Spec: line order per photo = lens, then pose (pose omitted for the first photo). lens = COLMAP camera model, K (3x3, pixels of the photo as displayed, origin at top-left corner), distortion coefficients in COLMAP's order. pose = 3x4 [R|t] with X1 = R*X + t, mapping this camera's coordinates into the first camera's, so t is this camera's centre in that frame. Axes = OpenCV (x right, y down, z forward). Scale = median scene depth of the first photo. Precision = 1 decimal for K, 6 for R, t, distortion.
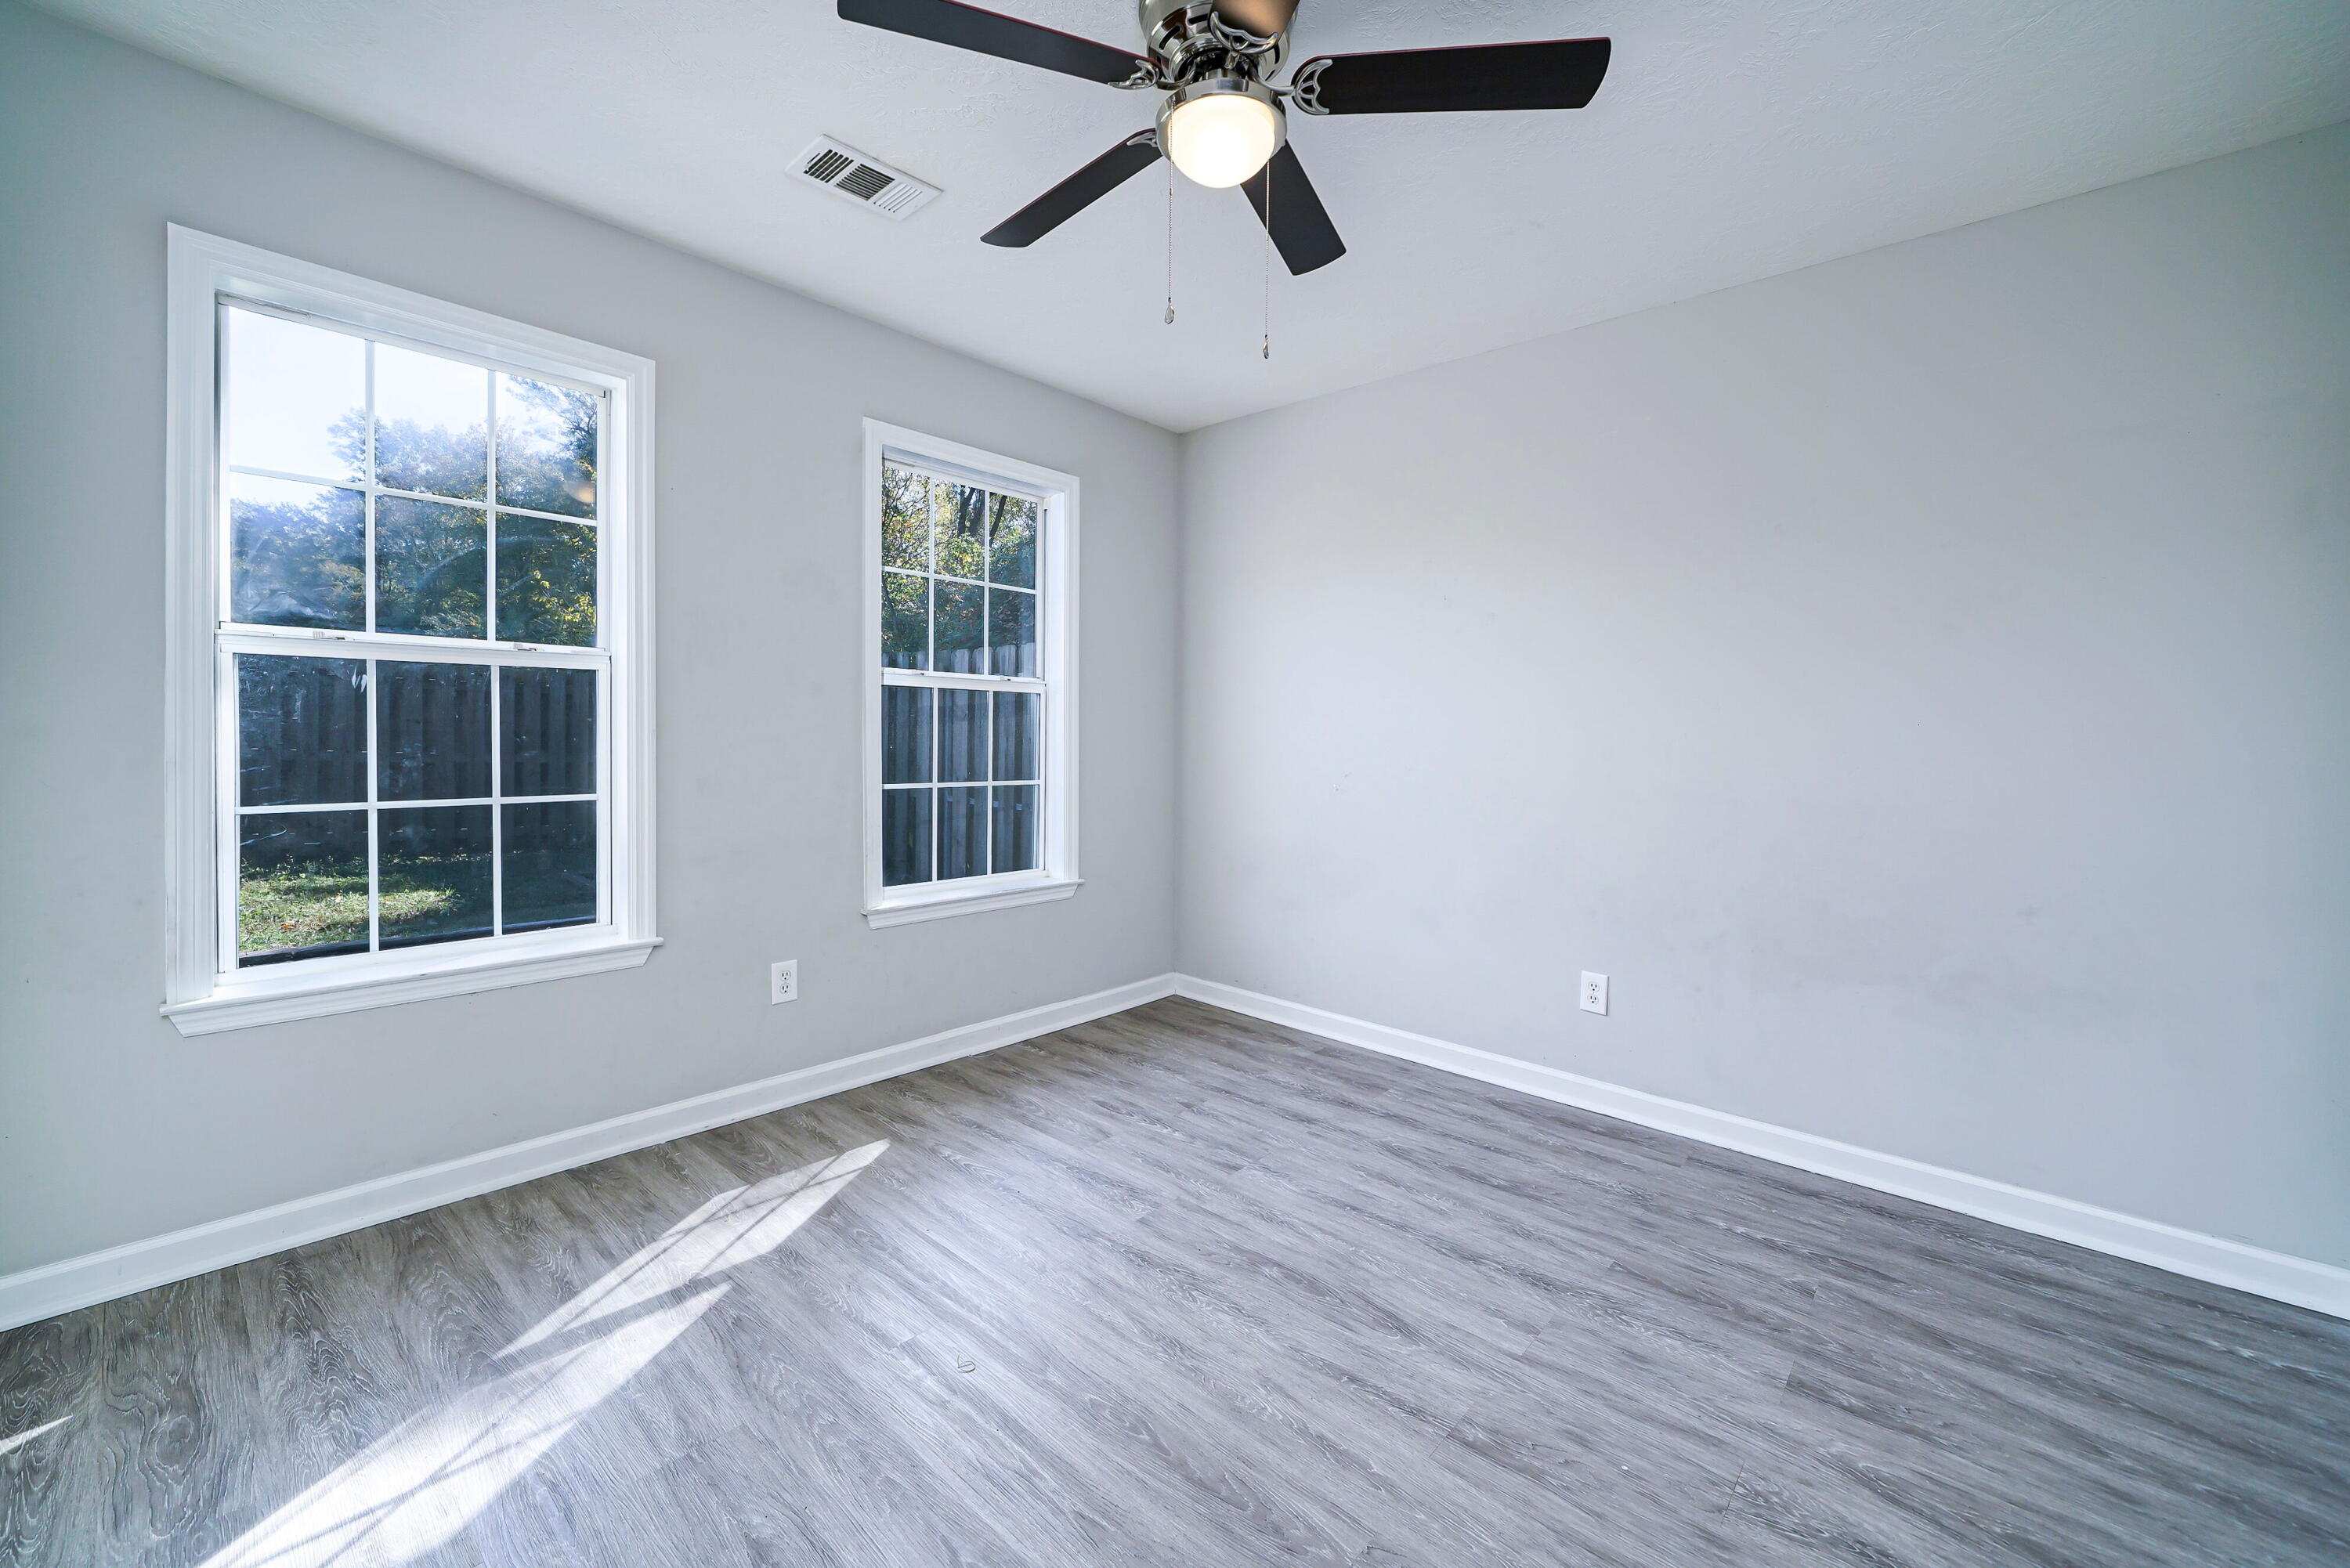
lens RADIAL K [[935.3, 0, 1167.8], [0, 935.3, 763.3], [0, 0, 1]] dist [-0.001197, 0.000138]
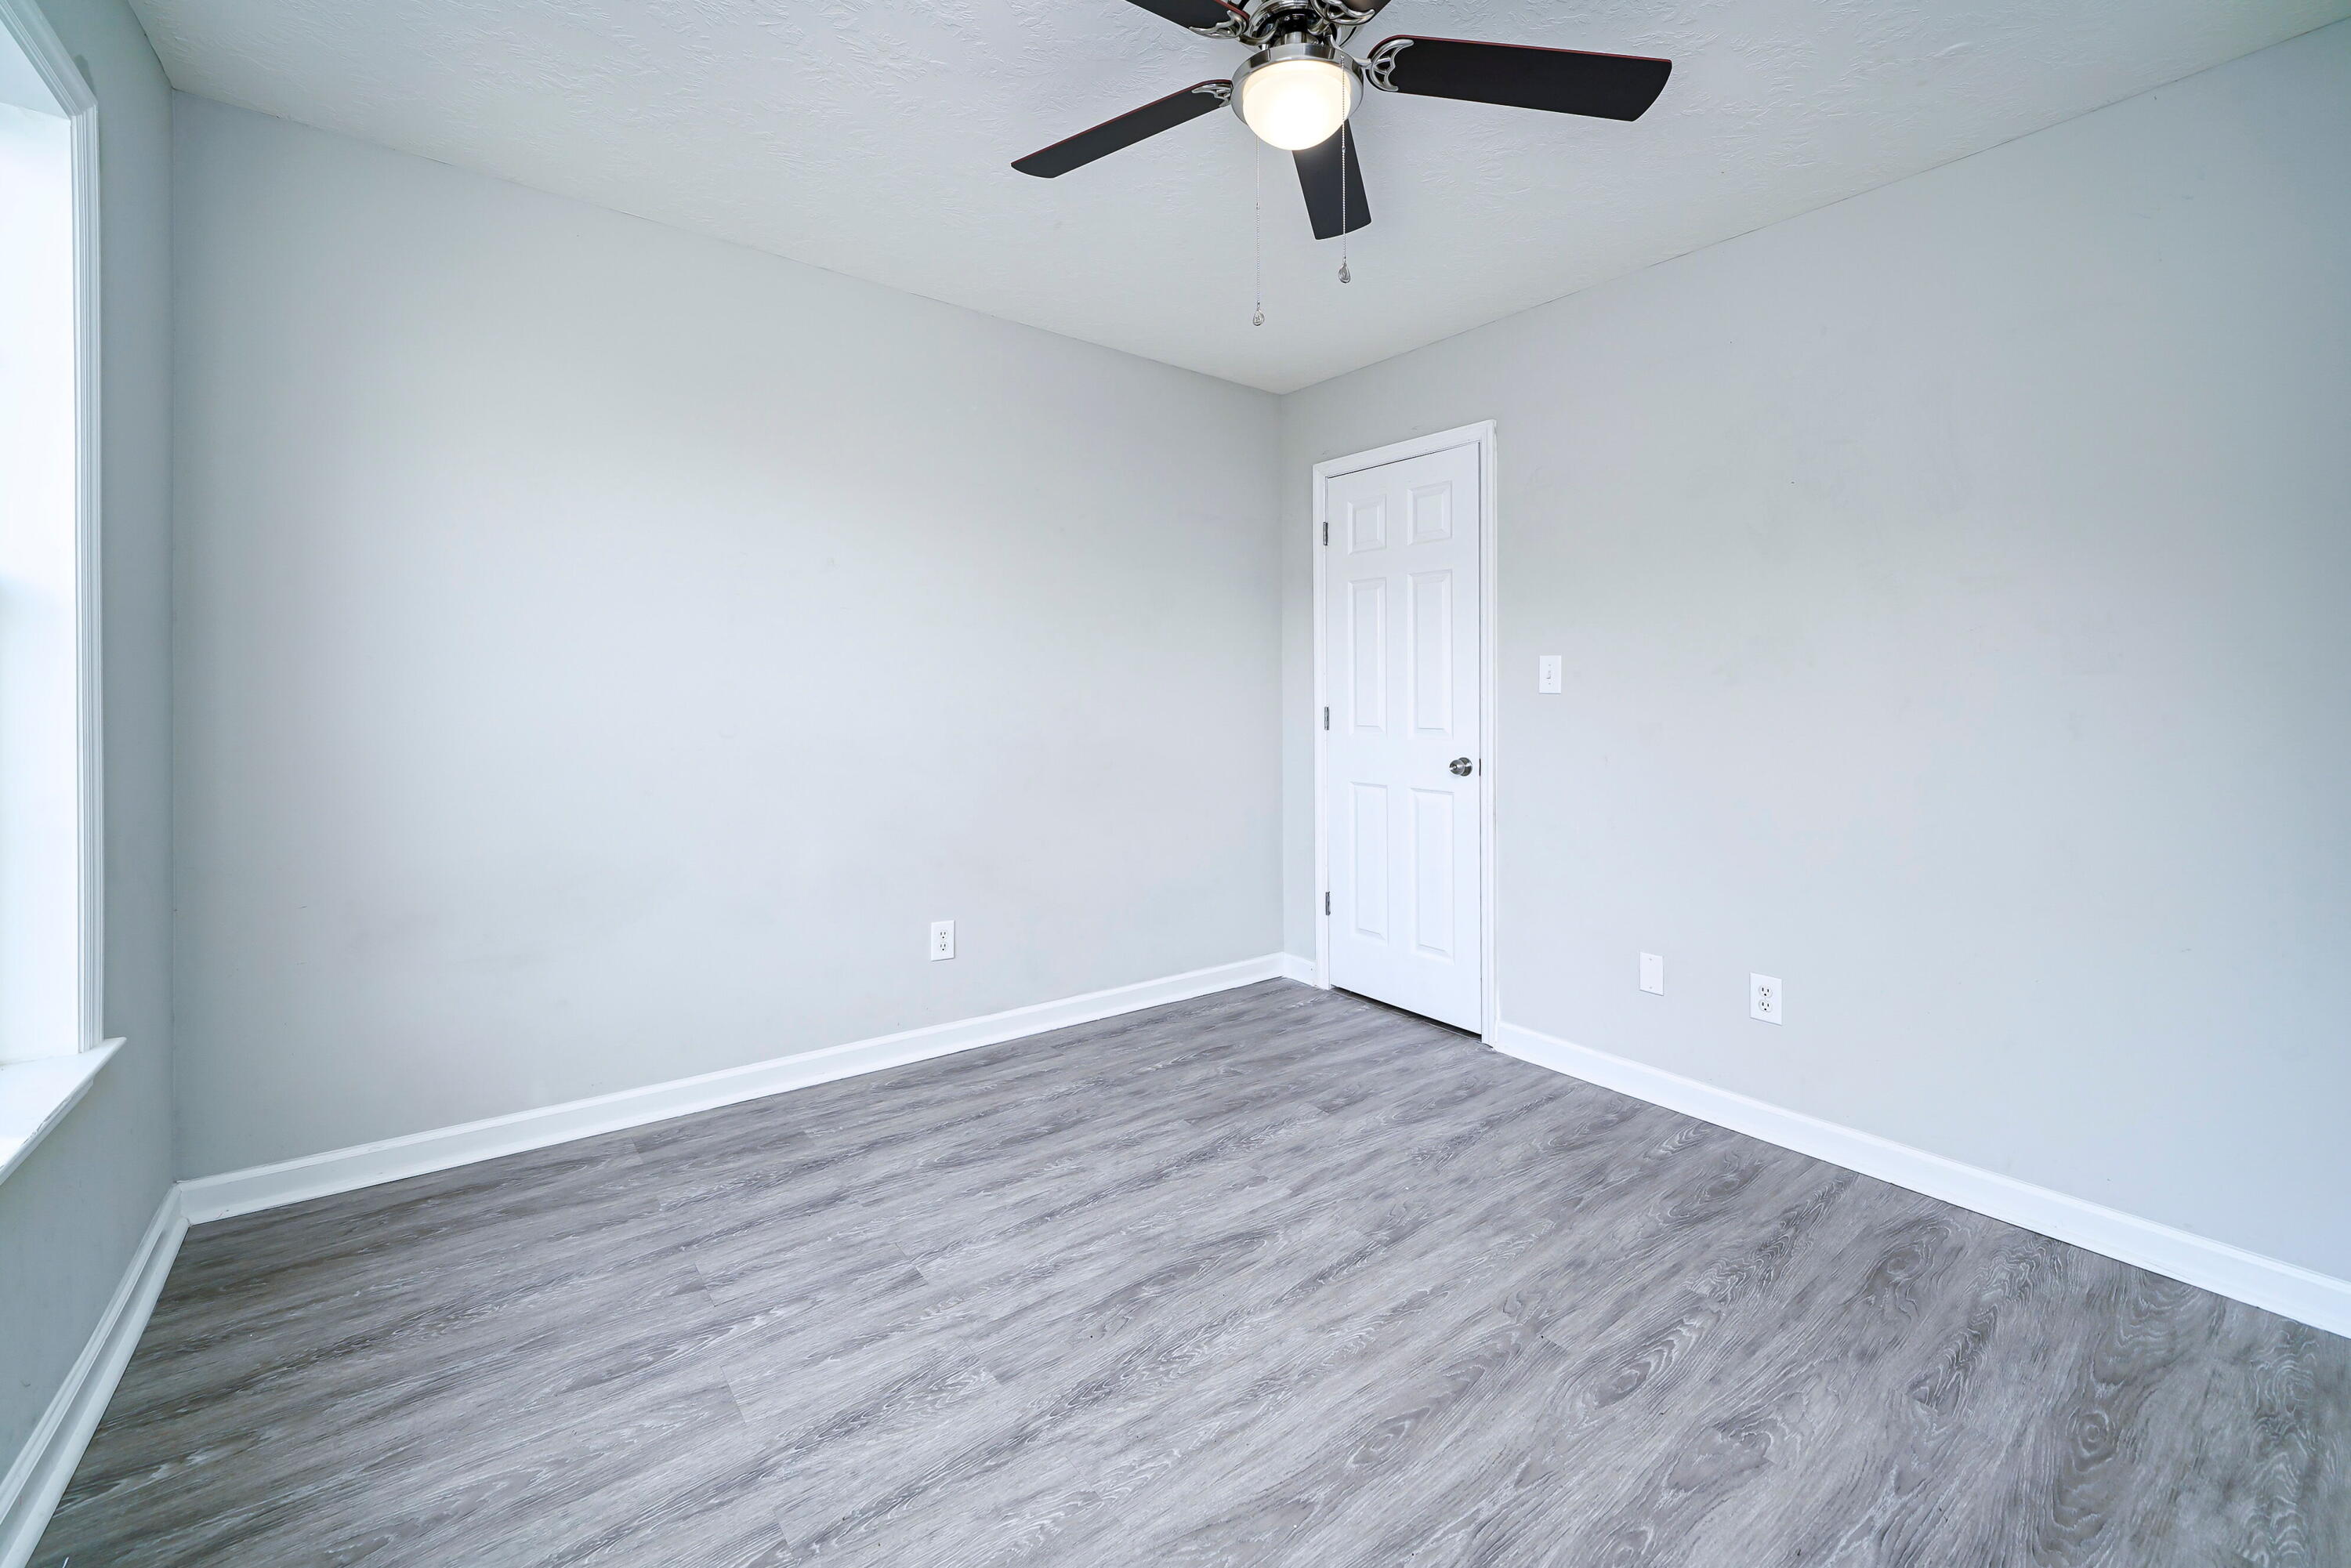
lens RADIAL K [[935.8, 0, 1168.3], [0, 935.8, 763.3], [0, 0, 1]] dist [-0.001197, 0.000138]
pose [[0.182413, -0.083992, 0.979628, -0.608076], [0.026504, 0.996403, 0.080494, -0.044720], [-0.982865, 0.011281, 0.183982, 0.647324]]
